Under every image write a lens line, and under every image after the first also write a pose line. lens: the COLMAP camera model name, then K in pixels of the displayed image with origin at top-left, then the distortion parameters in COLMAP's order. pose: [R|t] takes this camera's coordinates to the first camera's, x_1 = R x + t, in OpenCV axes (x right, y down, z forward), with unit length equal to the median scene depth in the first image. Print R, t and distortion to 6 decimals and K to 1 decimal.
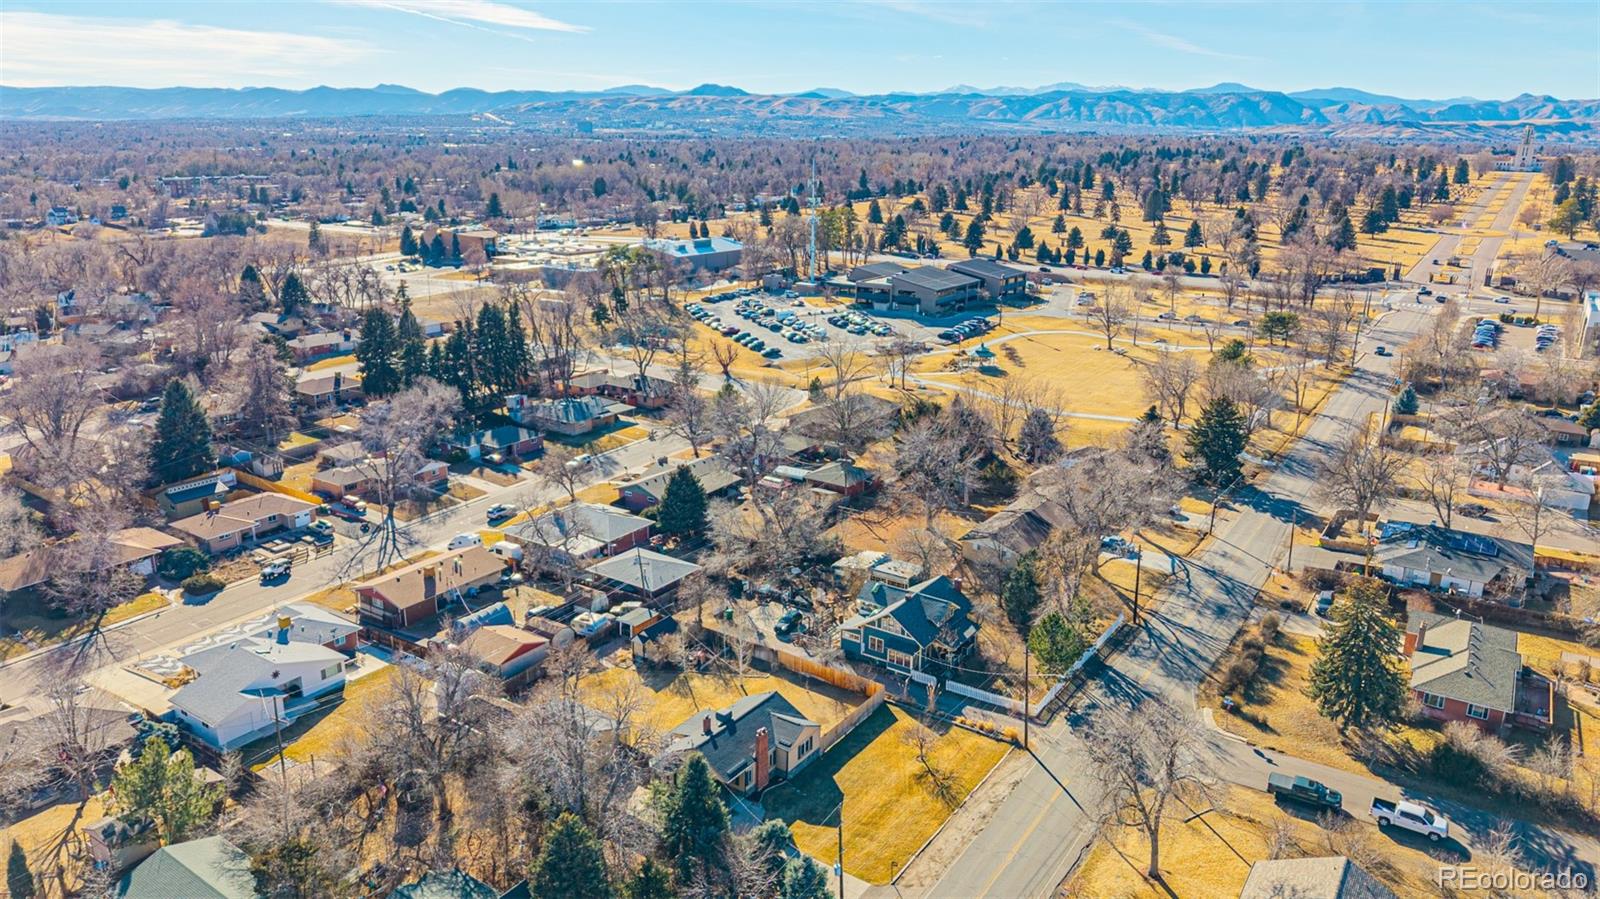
lens RADIAL K [[1068.0, 0, 797.9], [0, 1068.0, 455.6], [0, 0, 1]] dist [0.027247, -0.032153]
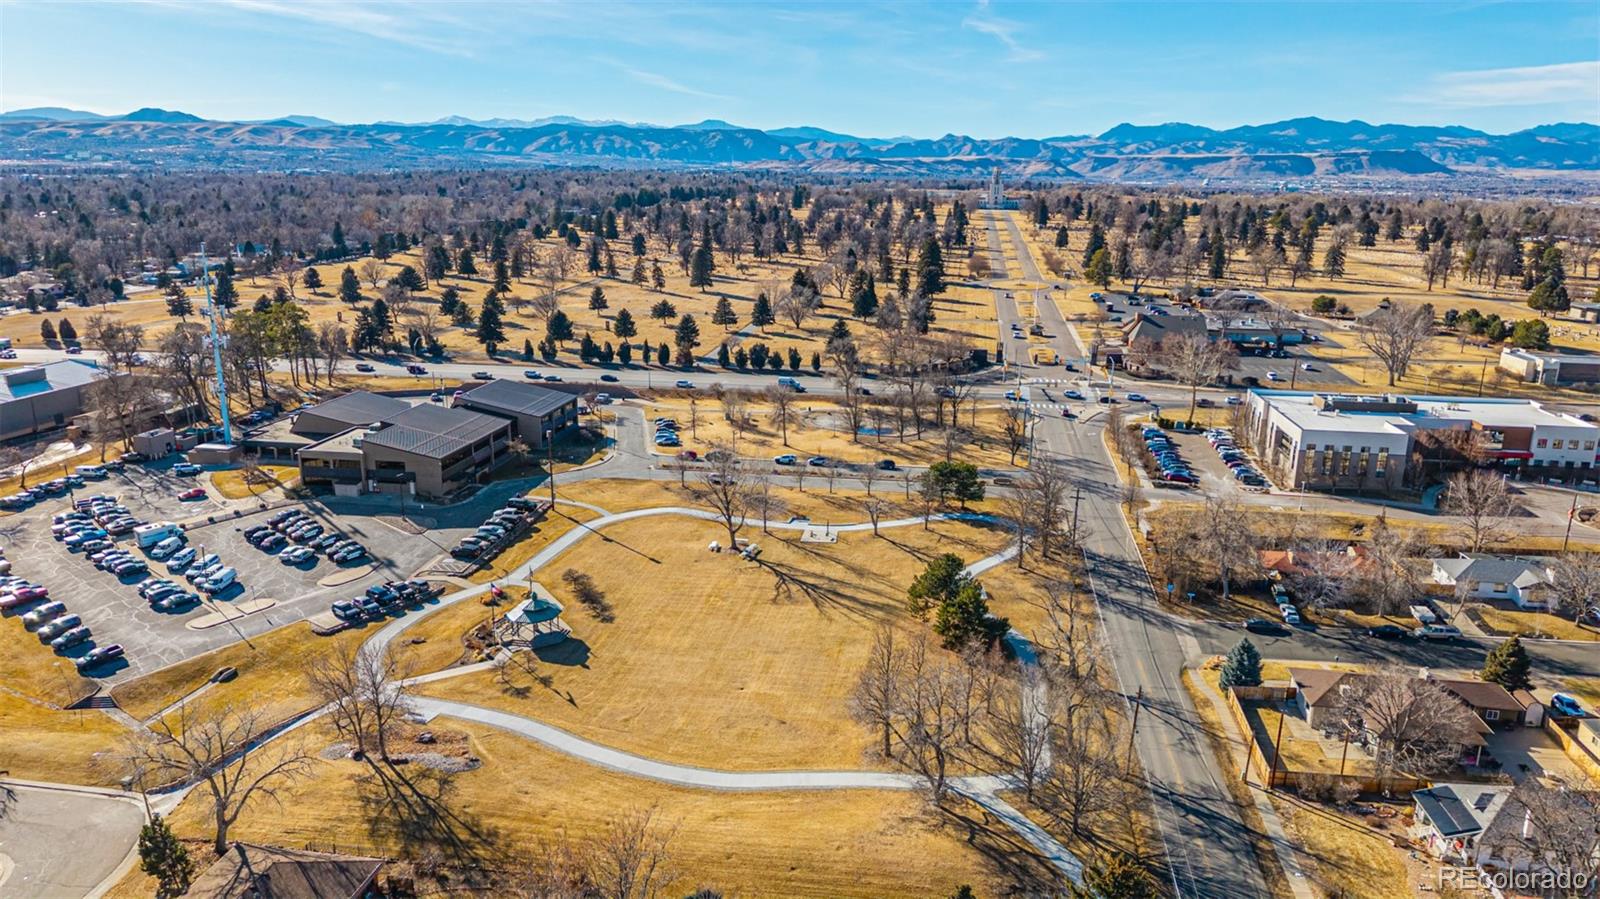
lens RADIAL K [[1068.0, 0, 794.4], [0, 1068.0, 453.8], [0, 0, 1]] dist [0.027247, -0.032153]
pose [[0.905804, -0.107964, 0.409711, 0.027377], [0.119847, 0.992787, -0.003351, -0.057420], [-0.406394, 0.052138, 0.912209, 0.157569]]
